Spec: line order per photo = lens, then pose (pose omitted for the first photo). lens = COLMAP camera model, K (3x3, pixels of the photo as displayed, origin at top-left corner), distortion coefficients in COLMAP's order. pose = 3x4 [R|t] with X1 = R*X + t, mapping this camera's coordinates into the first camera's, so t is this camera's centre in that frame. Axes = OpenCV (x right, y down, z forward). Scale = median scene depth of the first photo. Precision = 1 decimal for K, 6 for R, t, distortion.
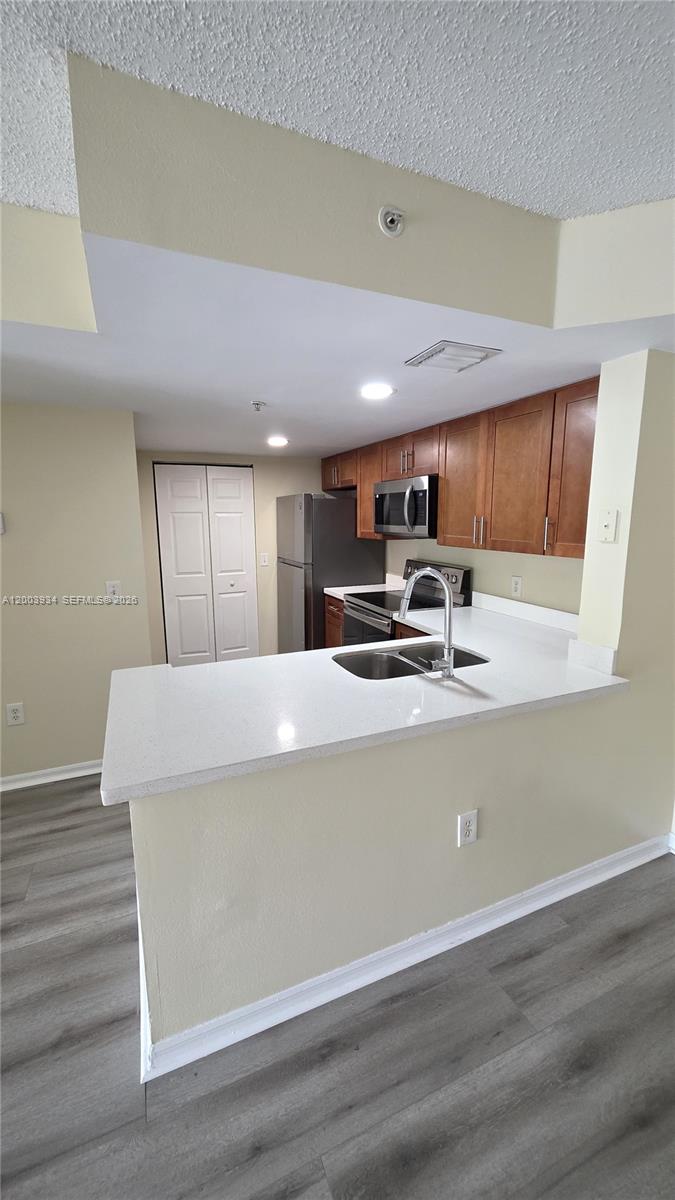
lens RADIAL K [[479.0, 0, 337.1], [0, 479.0, 599.1], [0, 0, 1]] dist [0.001113, 0.000038]
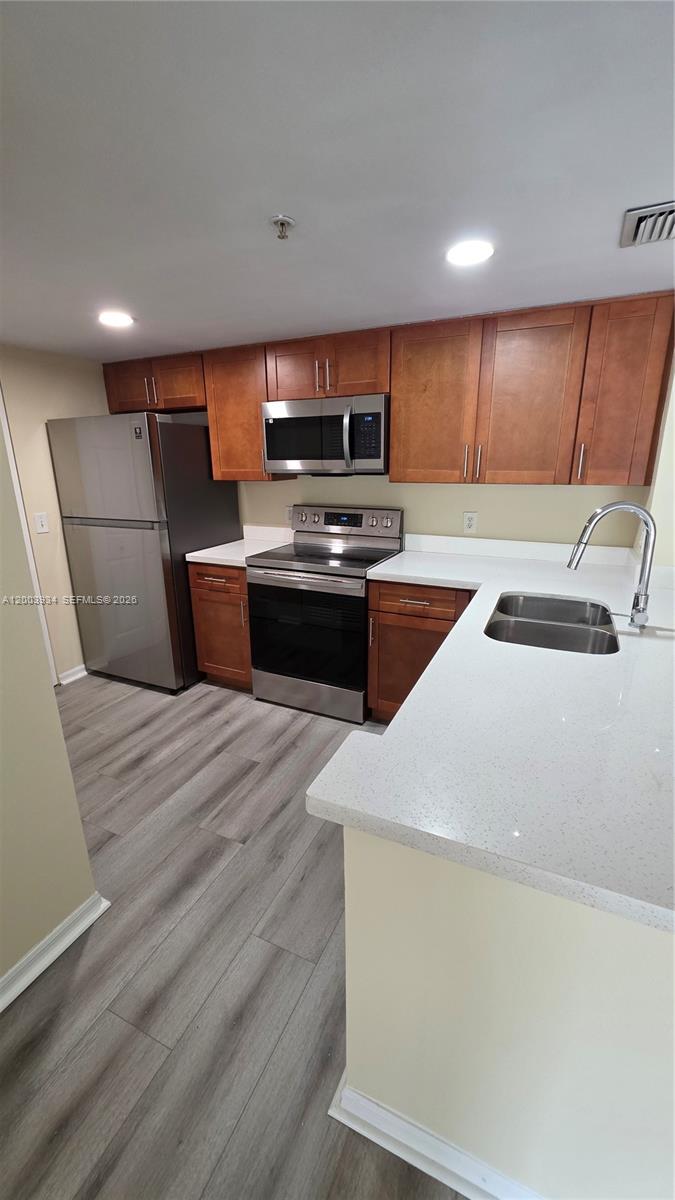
lens RADIAL K [[479.0, 0, 337.1], [0, 479.0, 599.1], [0, 0, 1]] dist [0.001113, 0.000038]
pose [[0.748085, -0.191805, 0.635279, -0.506184], [0.121943, 0.980749, 0.152514, -0.060718], [-0.652302, -0.036625, 0.757073, 0.492439]]
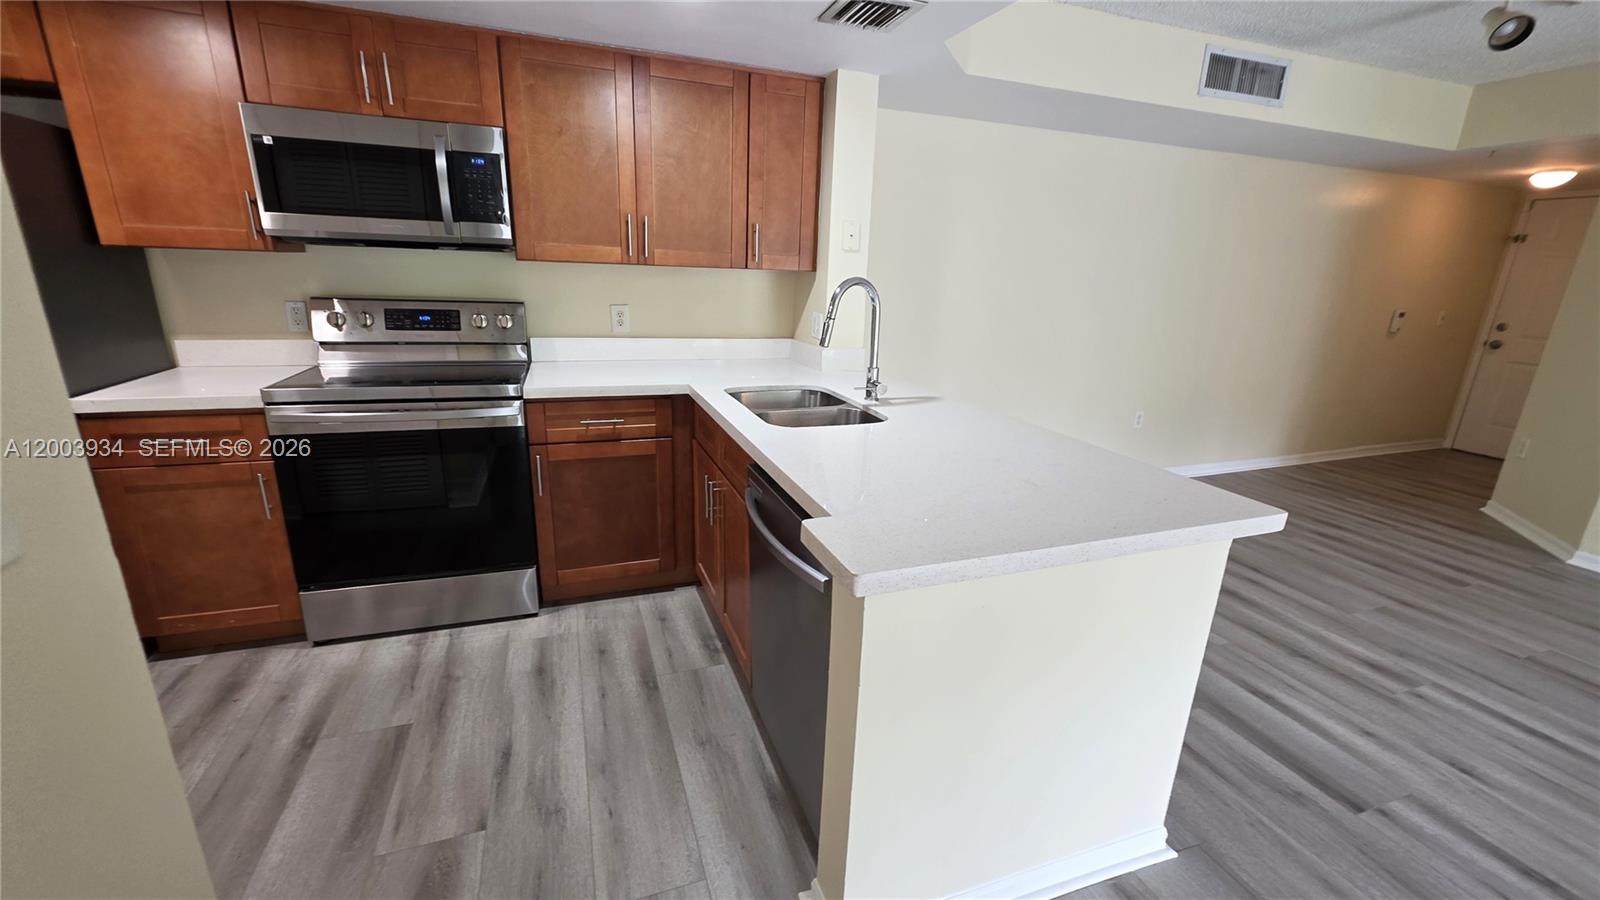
lens RADIAL K [[638.0, 0, 798.0], [0, 638.0, 452.1], [0, 0, 1]] dist [-0.000877, 0.000143]
pose [[0.054801, -0.270977, 0.961025, -0.677295], [0.135300, 0.955609, 0.261735, -0.055411], [-0.989288, 0.115683, 0.089032, 0.732919]]
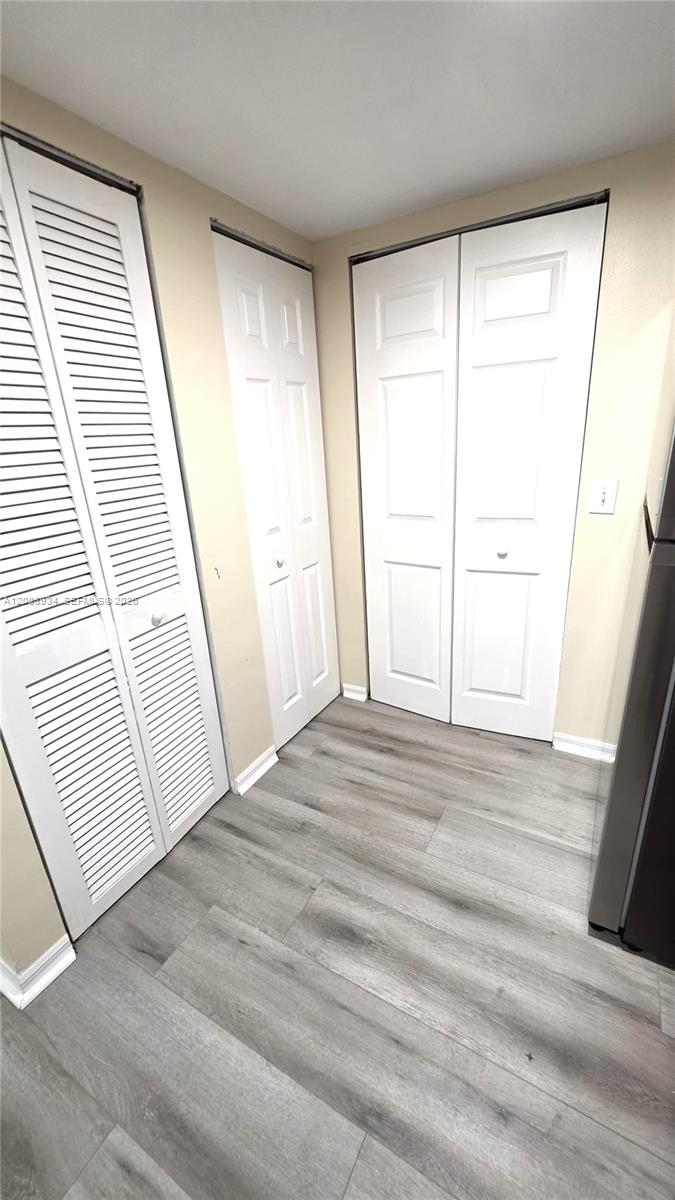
lens RADIAL K [[479.0, 0, 337.1], [0, 479.0, 599.1], [0, 0, 1]] dist [0.001113, 0.000038]
pose [[0.602319, 0.236276, -0.762487, 0.033981], [-0.085140, 0.968757, 0.232939, -0.135971], [0.793702, -0.075386, 0.603617, 1.123974]]
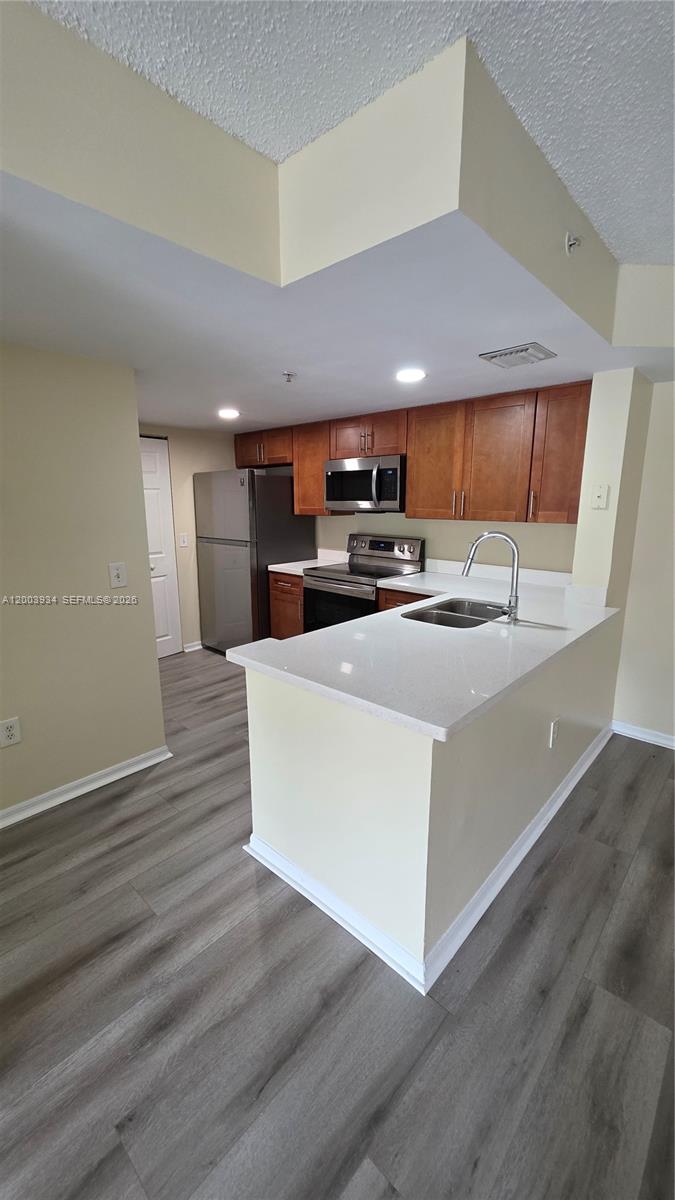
lens RADIAL K [[479.0, 0, 337.1], [0, 479.0, 599.1], [0, 0, 1]] dist [0.001113, 0.000038]
pose [[0.913899, -0.080299, 0.397921, -0.468959], [0.066923, 0.996631, 0.047415, 0.014412], [-0.400388, -0.016703, 0.916193, 0.039056]]
